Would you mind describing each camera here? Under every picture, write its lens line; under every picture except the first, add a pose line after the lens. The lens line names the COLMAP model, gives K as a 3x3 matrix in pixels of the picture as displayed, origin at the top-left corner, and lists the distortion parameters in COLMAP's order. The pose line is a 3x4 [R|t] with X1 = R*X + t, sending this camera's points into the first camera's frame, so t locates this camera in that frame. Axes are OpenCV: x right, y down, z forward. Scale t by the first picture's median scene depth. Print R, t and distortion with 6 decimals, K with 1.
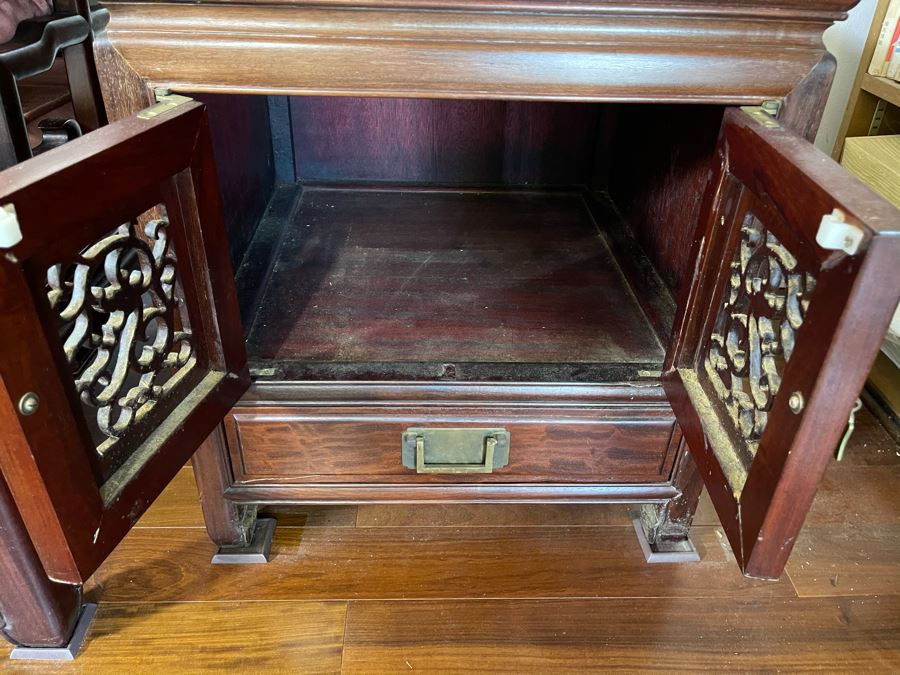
lens RADIAL K [[683.6, 0, 452.2], [0, 683.6, 335.5], [0, 0, 1]] dist [0.053789, -0.076642]
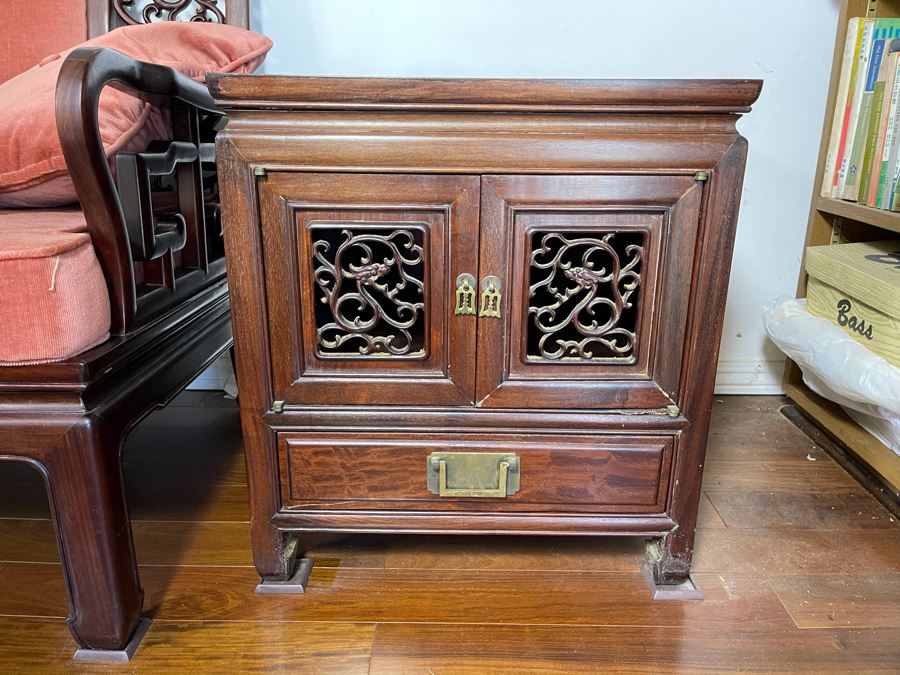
lens RADIAL K [[683.6, 0, 452.2], [0, 683.6, 335.5], [0, 0, 1]] dist [0.053789, -0.076642]
pose [[0.999096, -0.008152, -0.041729, 0.019729], [-0.002876, 0.966243, -0.257617, 0.237687], [0.042420, 0.257504, 0.965346, -0.178929]]
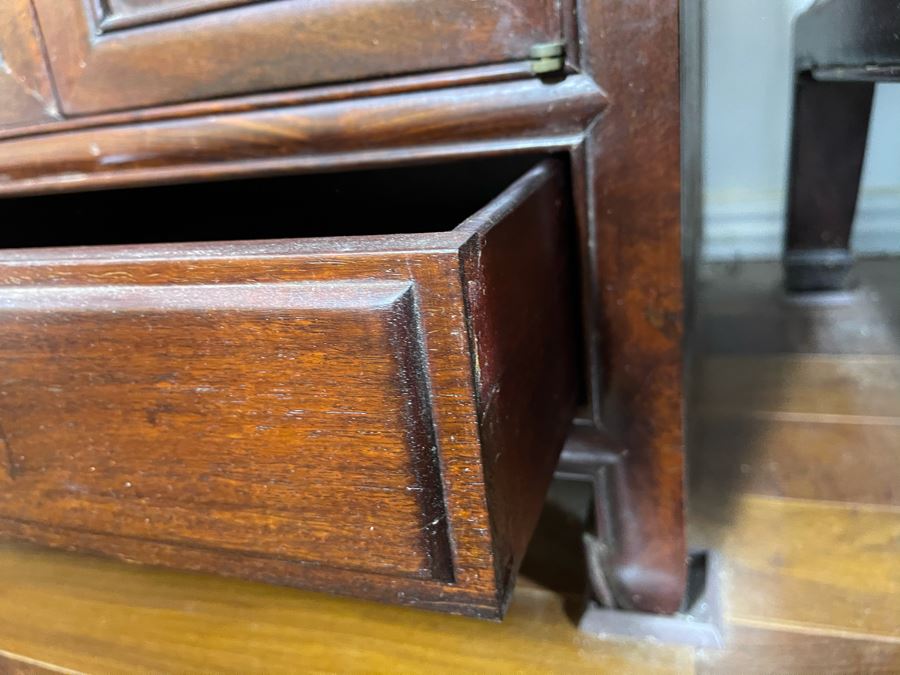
lens RADIAL K [[691.1, 0, 446.4], [0, 691.1, 334.3], [0, 0, 1]] dist [0.018297, -0.007188]
pose [[0.916311, -0.009782, -0.400347, 0.428098], [-0.083283, 0.973190, -0.214396, 0.277281], [0.391711, 0.229796, 0.890930, 0.669403]]
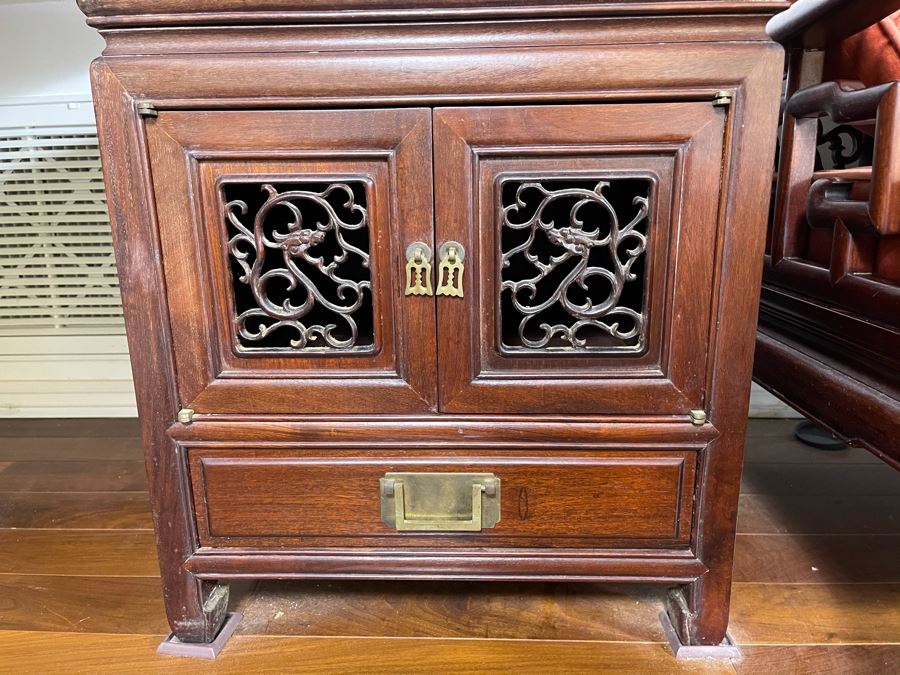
lens RADIAL K [[682.9, 0, 450.0], [0, 682.9, 337.5], [0, 0, 1]] dist [0.058291, -0.083870]
pose [[0.996354, -0.029366, -0.080105, 0.096561], [0.000880, 0.942386, -0.334526, 0.262770], [0.085313, 0.333235, 0.938976, 0.083427]]
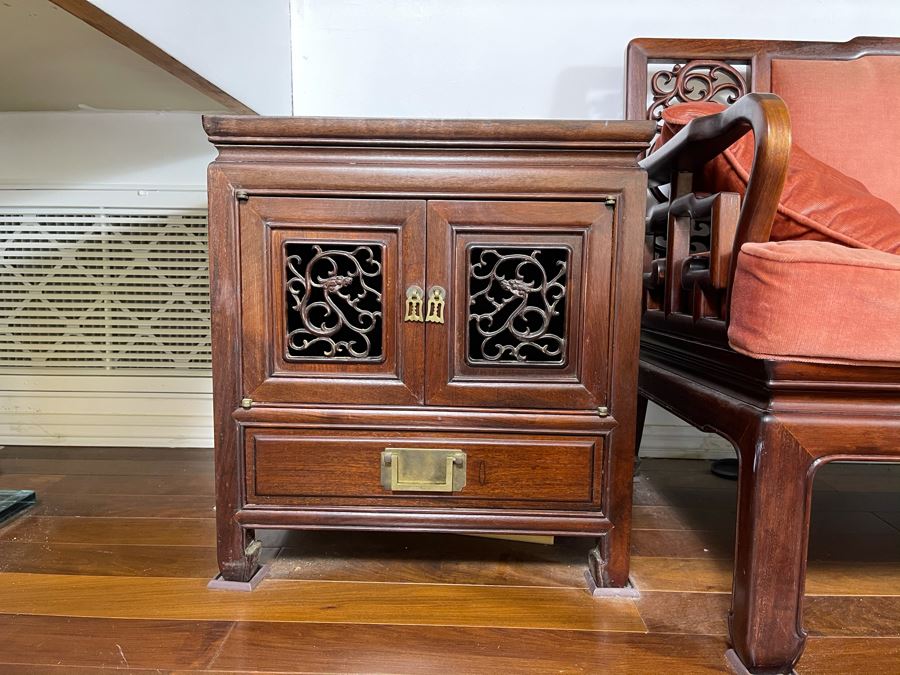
lens RADIAL K [[674.3, 0, 446.7], [0, 674.3, 337.8], [0, 0, 1]] dist [0.070492, -0.084829]
pose [[0.998416, -0.011123, -0.055145, 0.120251], [-0.015482, 0.888070, -0.459448, 0.525073], [0.054083, 0.459574, 0.886491, -0.224212]]
